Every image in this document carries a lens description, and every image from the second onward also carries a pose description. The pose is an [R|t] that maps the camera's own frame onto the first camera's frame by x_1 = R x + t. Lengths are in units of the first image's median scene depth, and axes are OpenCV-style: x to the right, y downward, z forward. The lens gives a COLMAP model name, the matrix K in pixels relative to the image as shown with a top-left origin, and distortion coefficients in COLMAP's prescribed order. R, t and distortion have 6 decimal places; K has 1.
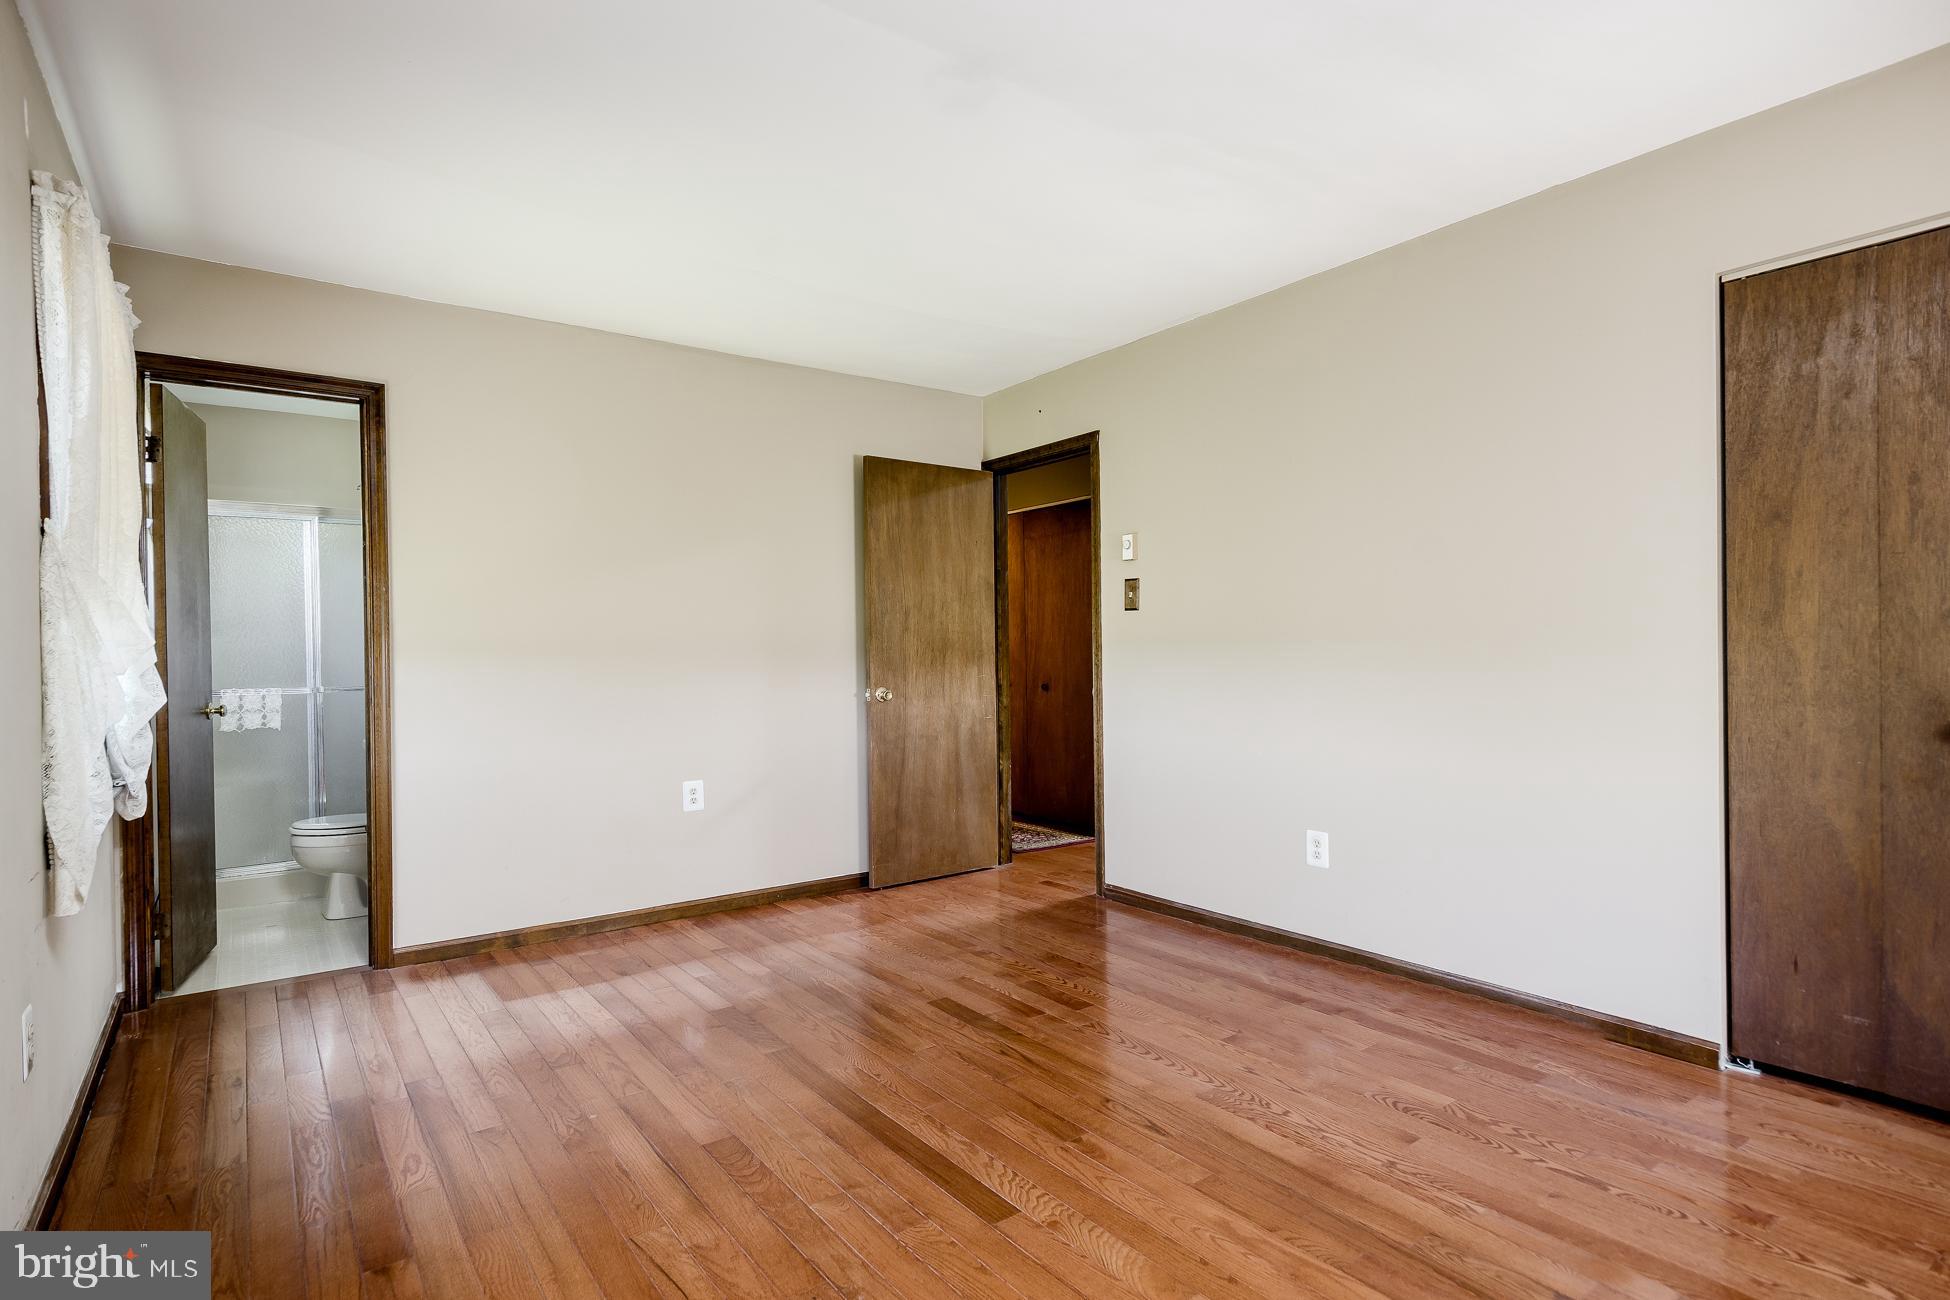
lens RADIAL K [[1043.0, 0, 980.3], [0, 1043.0, 650.9], [0, 0, 1]] dist [0.002334, 0.000377]
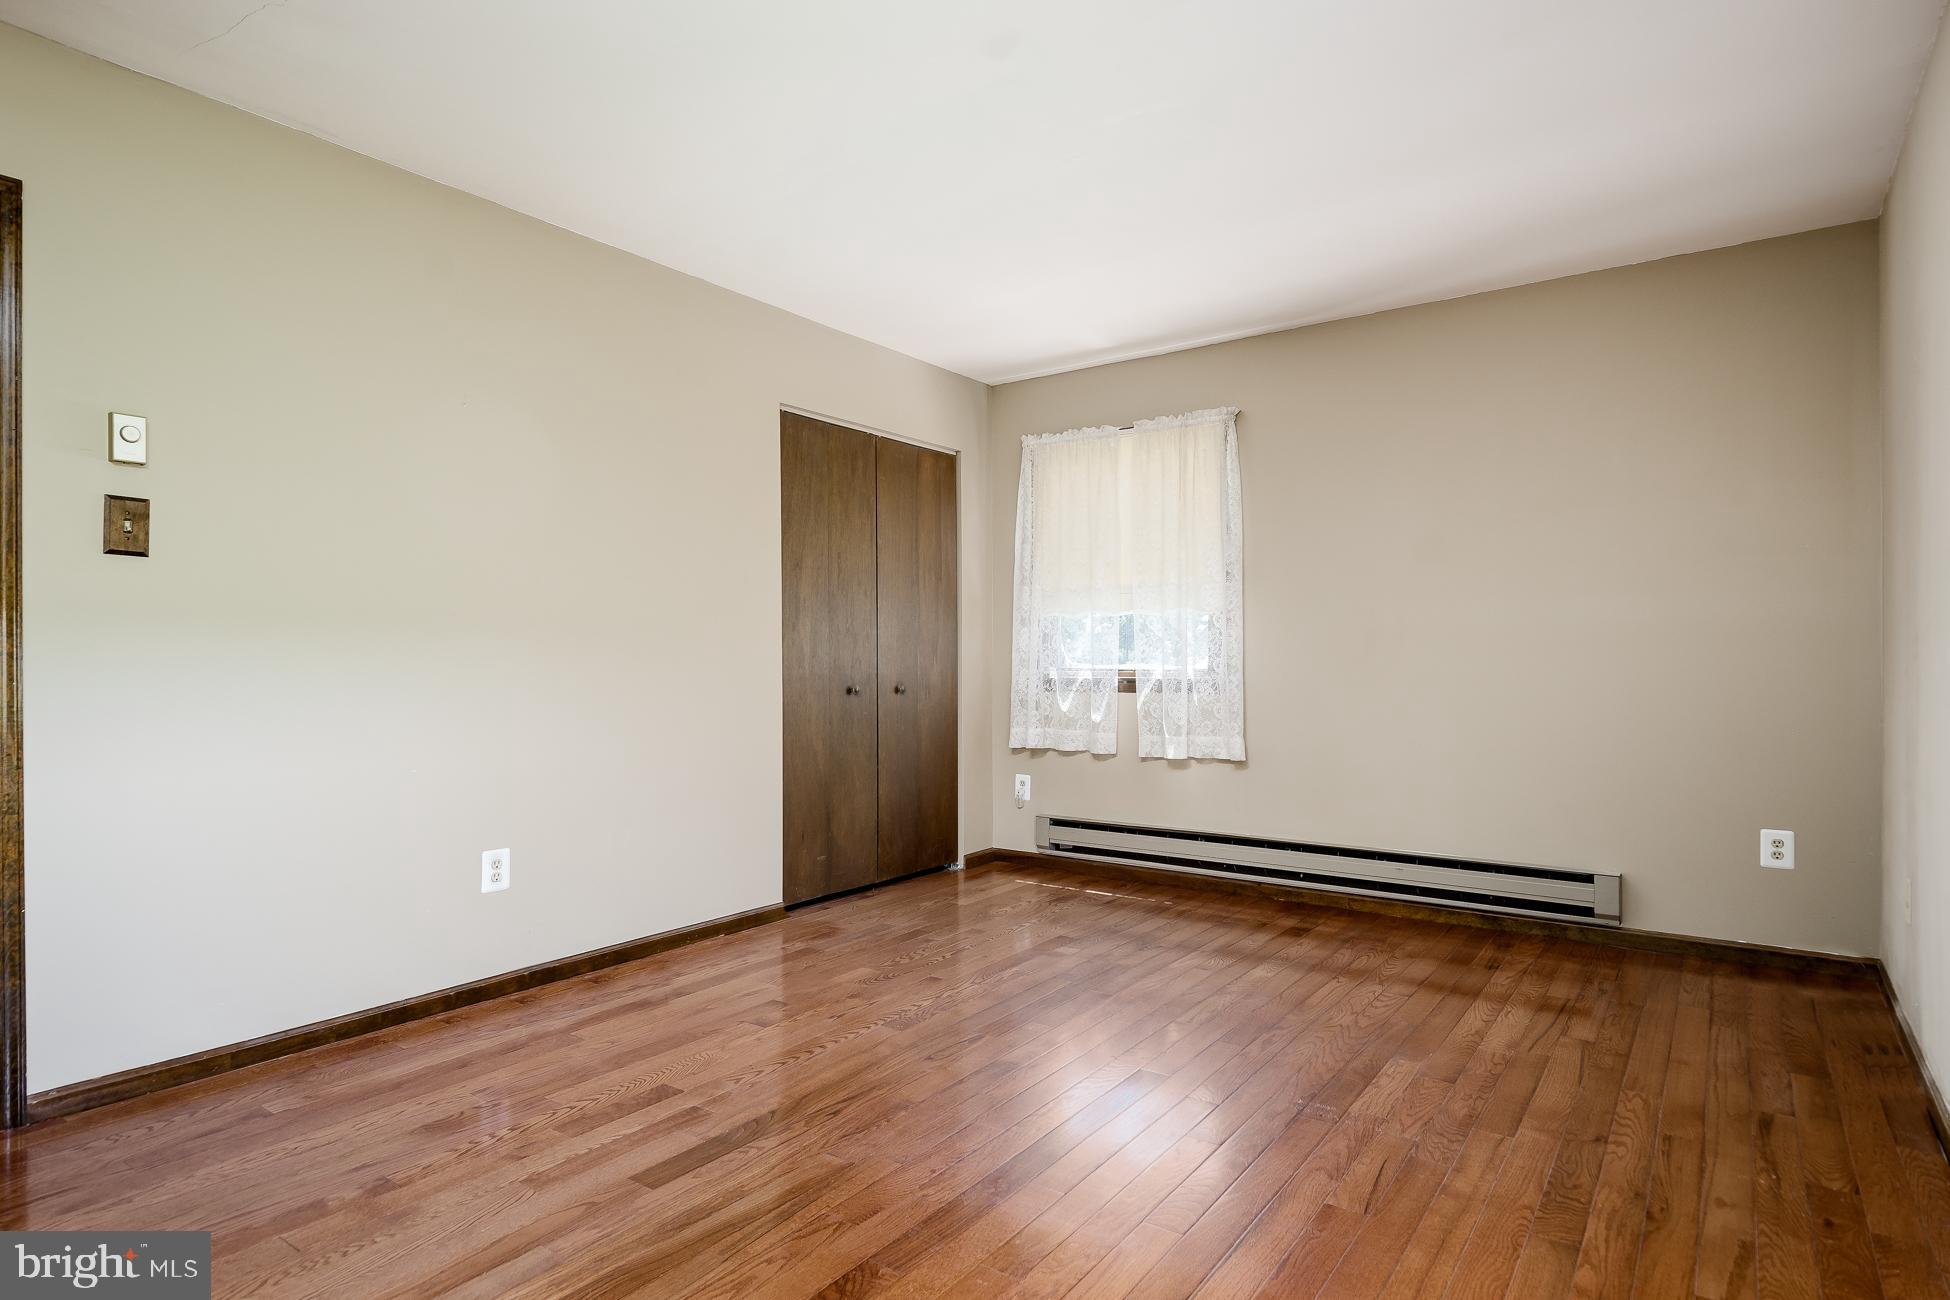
lens RADIAL K [[1071.2, 0, 978.9], [0, 1071.2, 654.1], [0, 0, 1]] dist [0.018613, -0.011265]
pose [[-0.343368, 0.018736, 0.939014, -0.699166], [0.005019, 0.999823, -0.018114, 0.032891], [-0.939187, -0.001507, -0.343402, 1.009063]]
